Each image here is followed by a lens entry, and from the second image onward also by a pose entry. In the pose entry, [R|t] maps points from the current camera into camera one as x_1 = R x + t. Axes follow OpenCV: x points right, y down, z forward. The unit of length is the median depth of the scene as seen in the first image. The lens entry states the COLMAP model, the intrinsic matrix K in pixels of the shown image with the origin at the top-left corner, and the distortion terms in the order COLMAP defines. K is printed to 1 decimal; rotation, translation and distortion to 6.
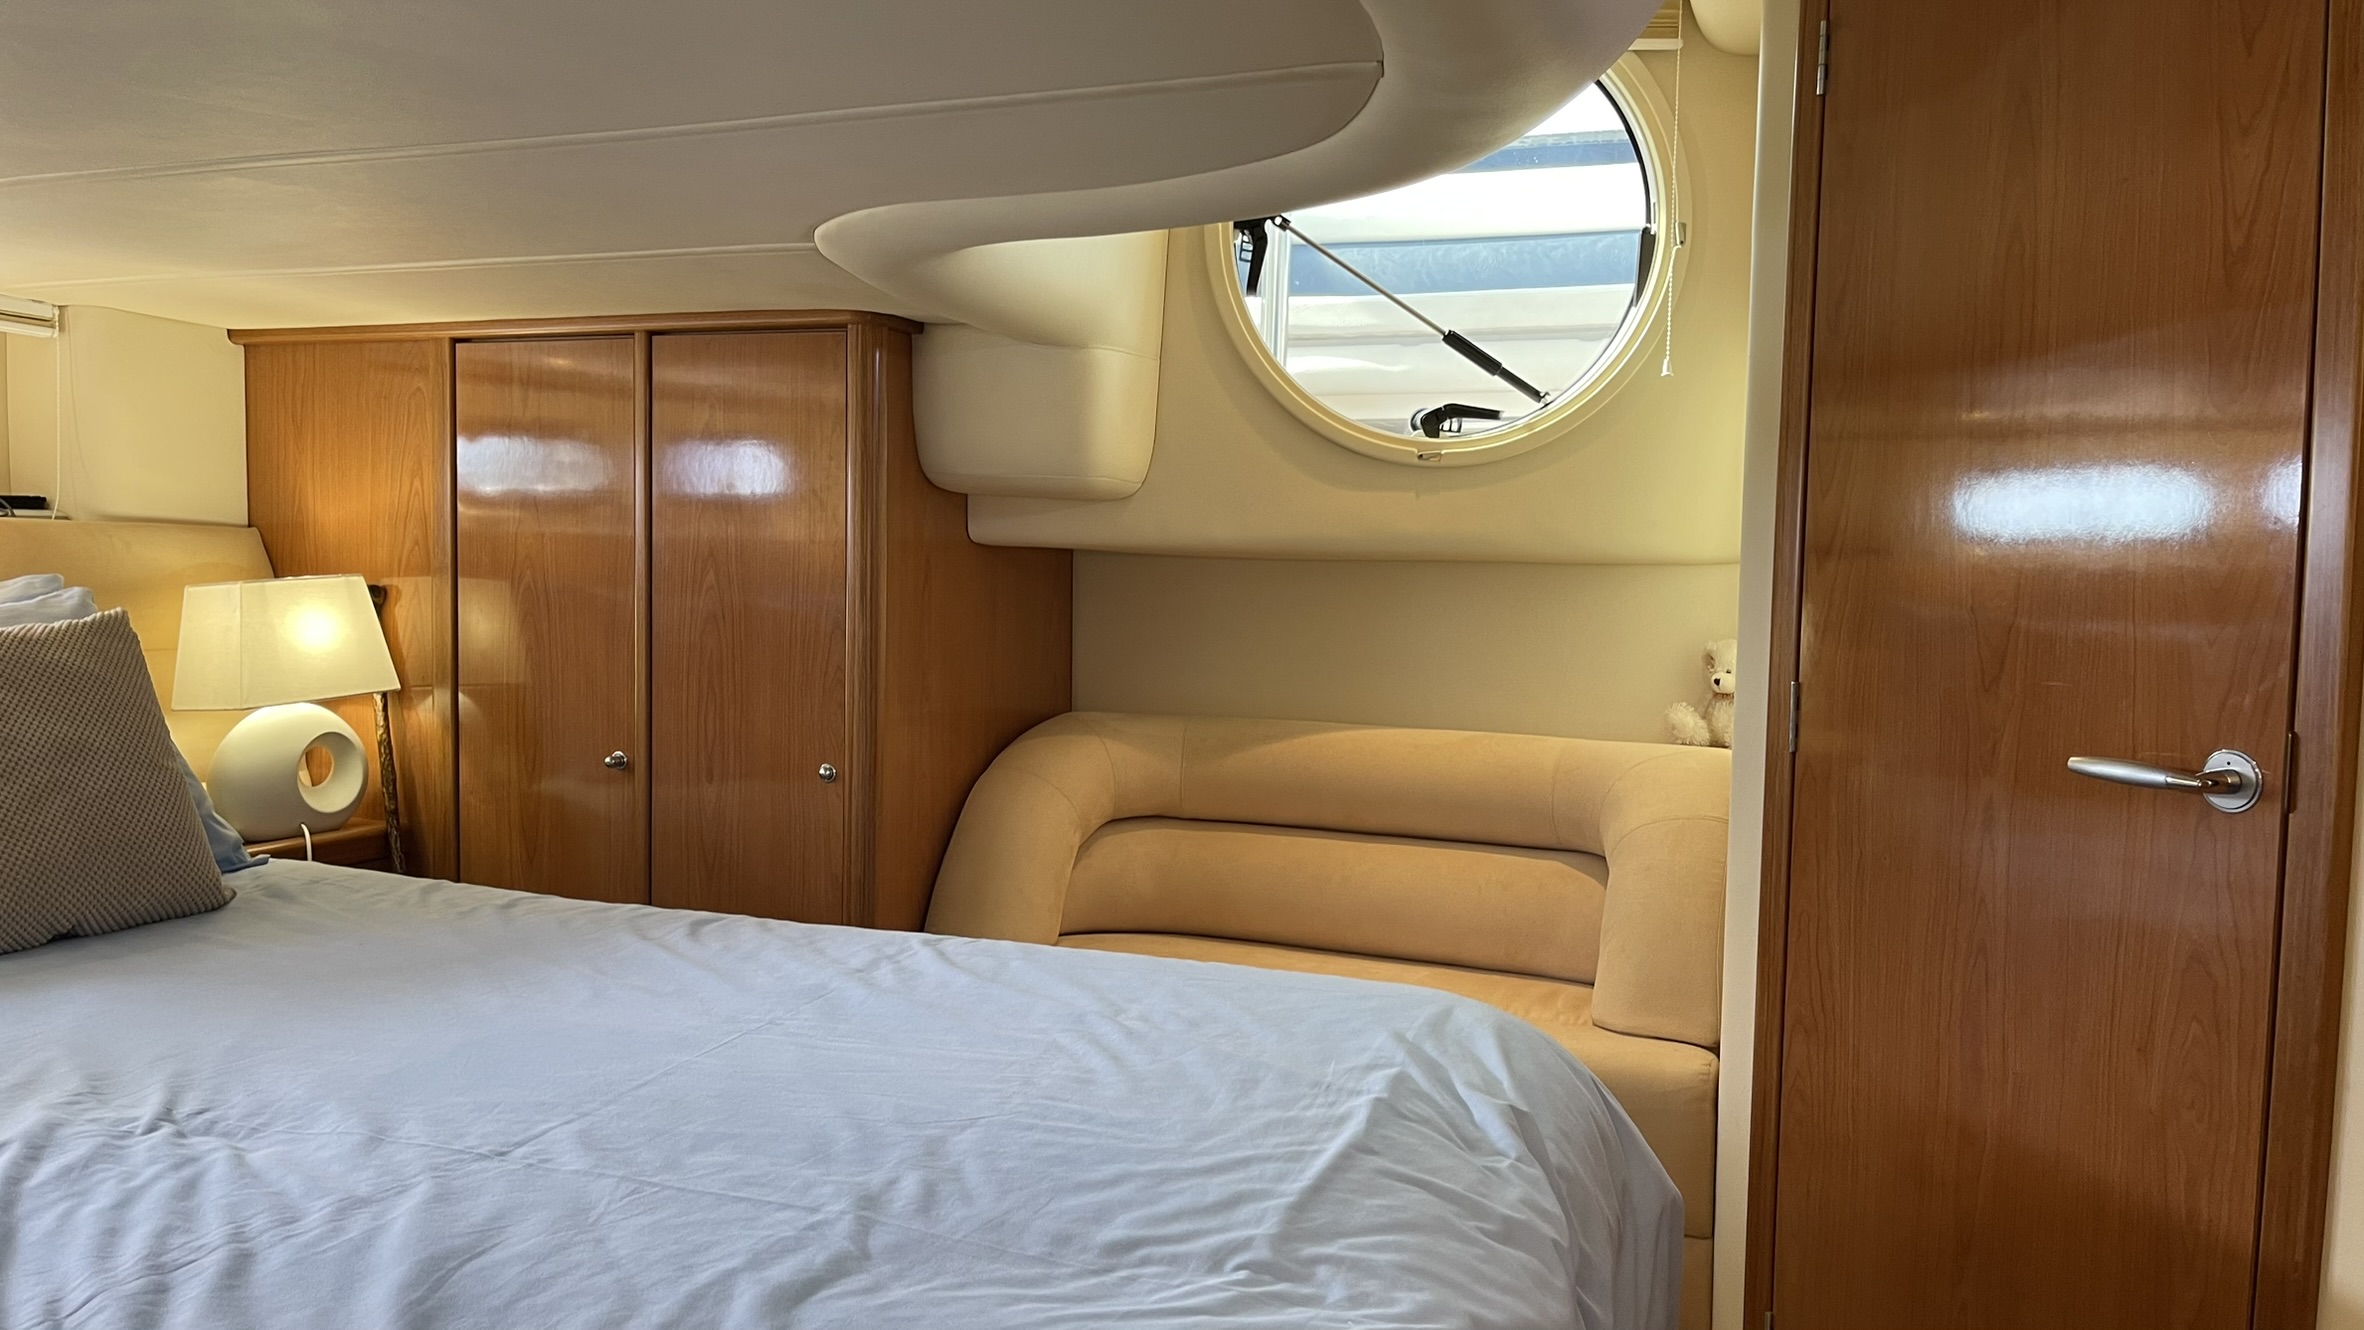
lens RADIAL K [[1786.0, 0, 1120.1], [0, 1786.0, 665.8], [0, 0, 1]] dist [0.076964, -0.119945]
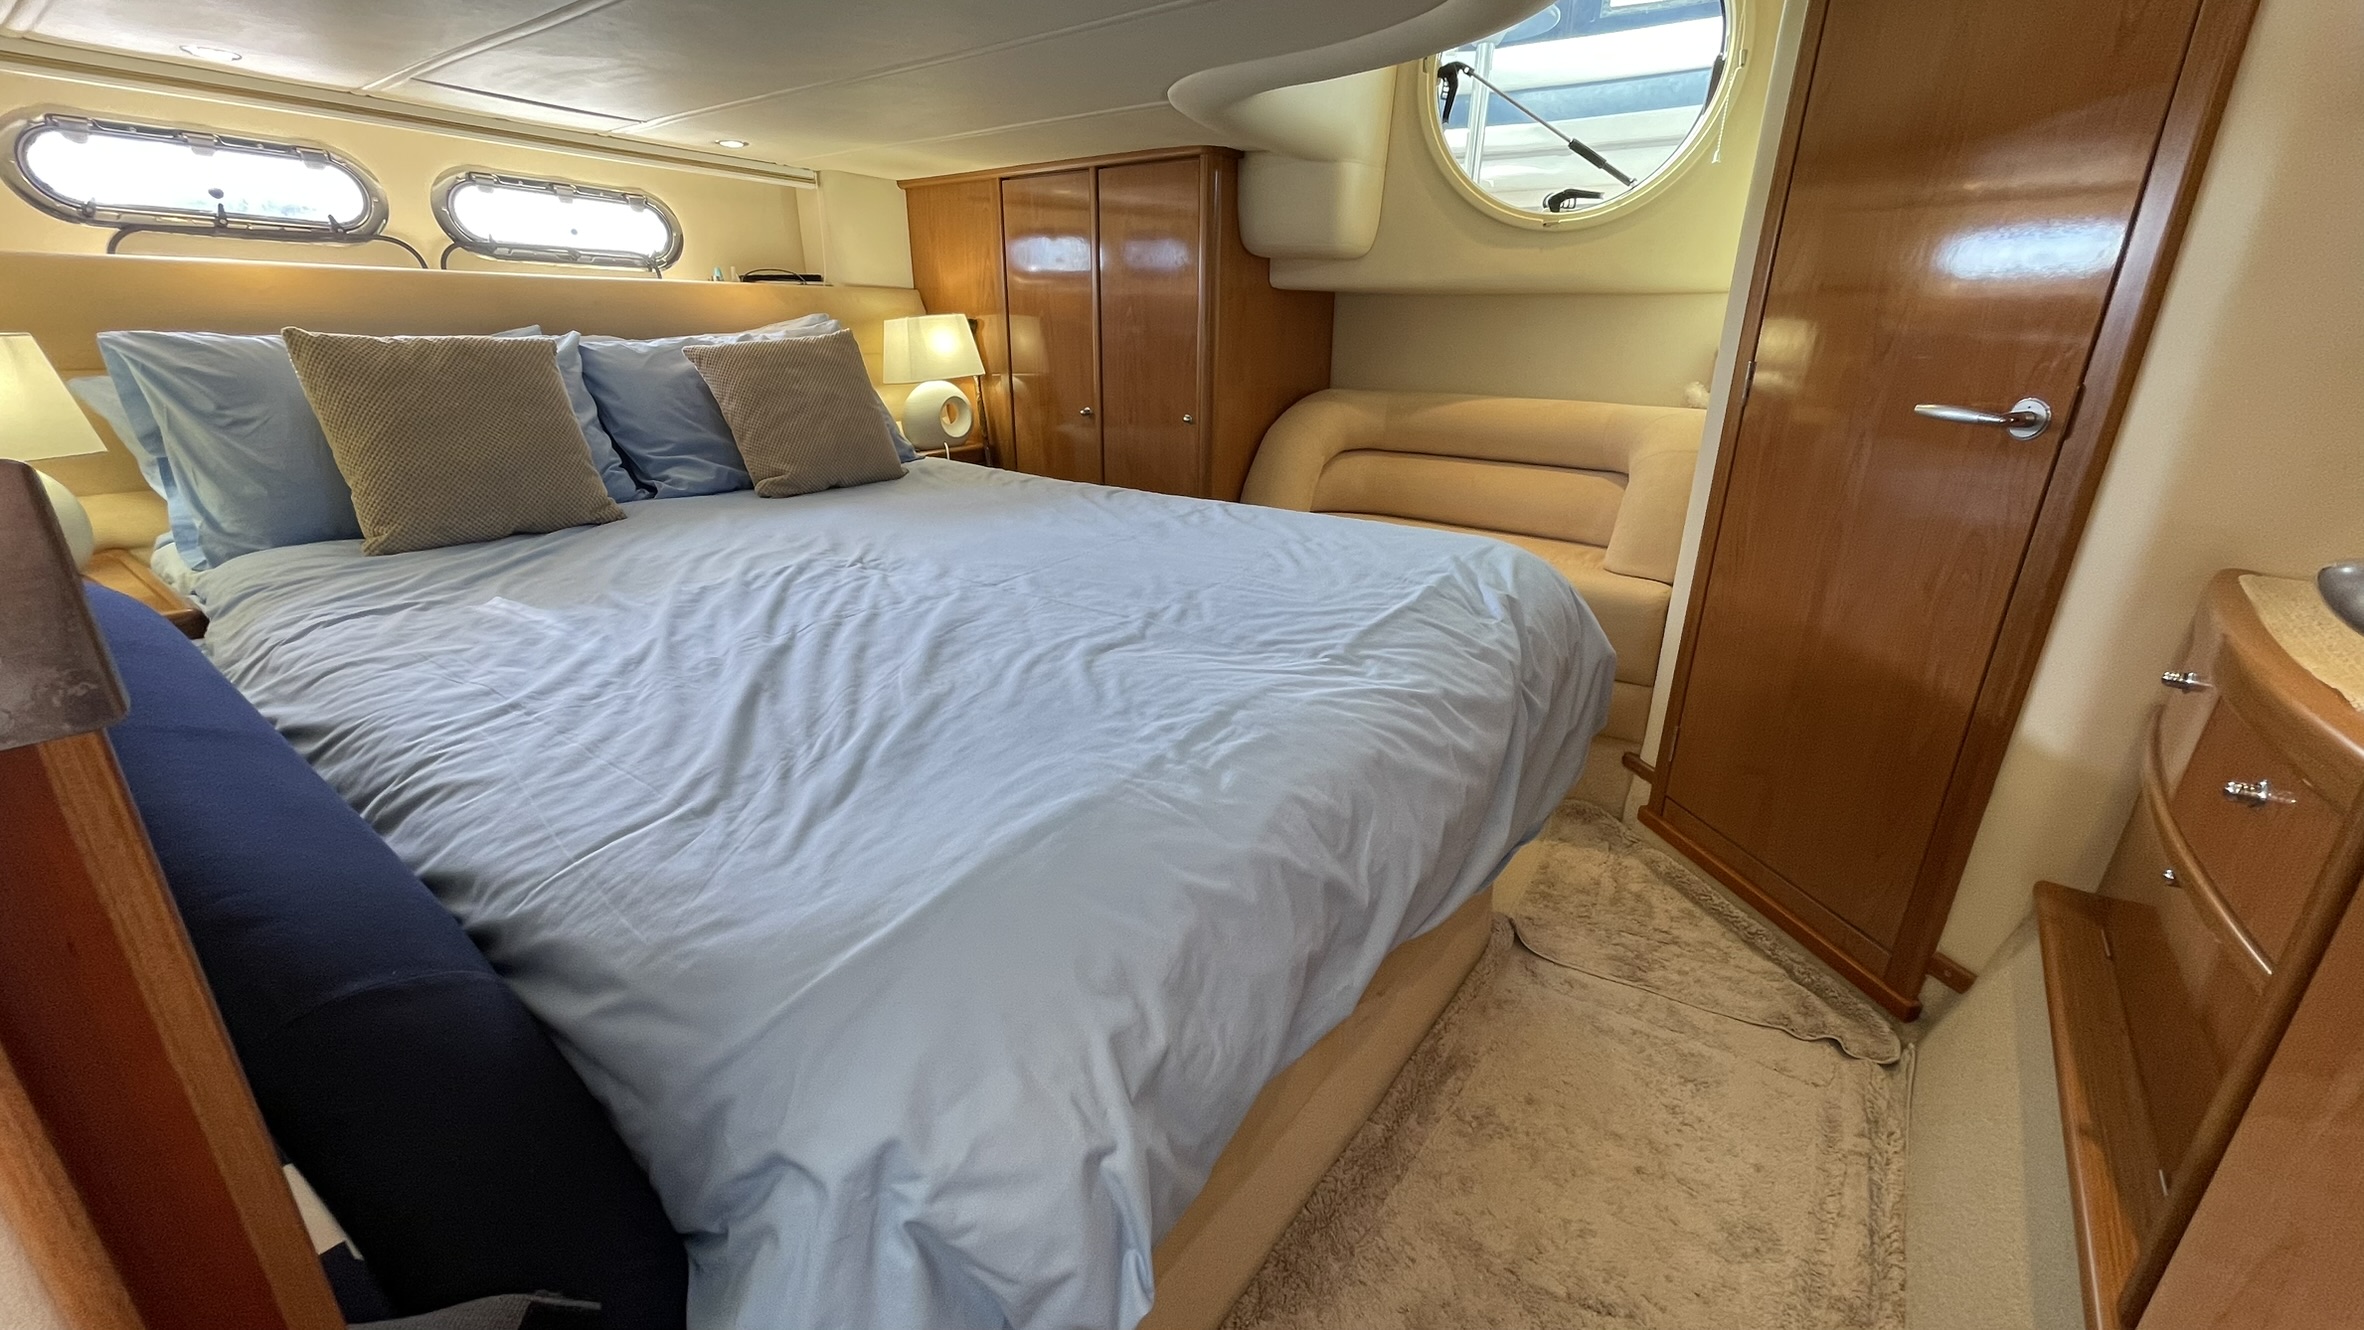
lens RADIAL K [[953.4, 0, 1168.5], [0, 953.4, 667.0], [0, 0, 1]] dist [0.007919, -0.004241]
pose [[0.963466, 0.078154, -0.256176, 0.111200], [-0.004239, 0.960809, 0.277179, 0.037104], [0.267798, -0.265966, 0.926038, -0.011370]]
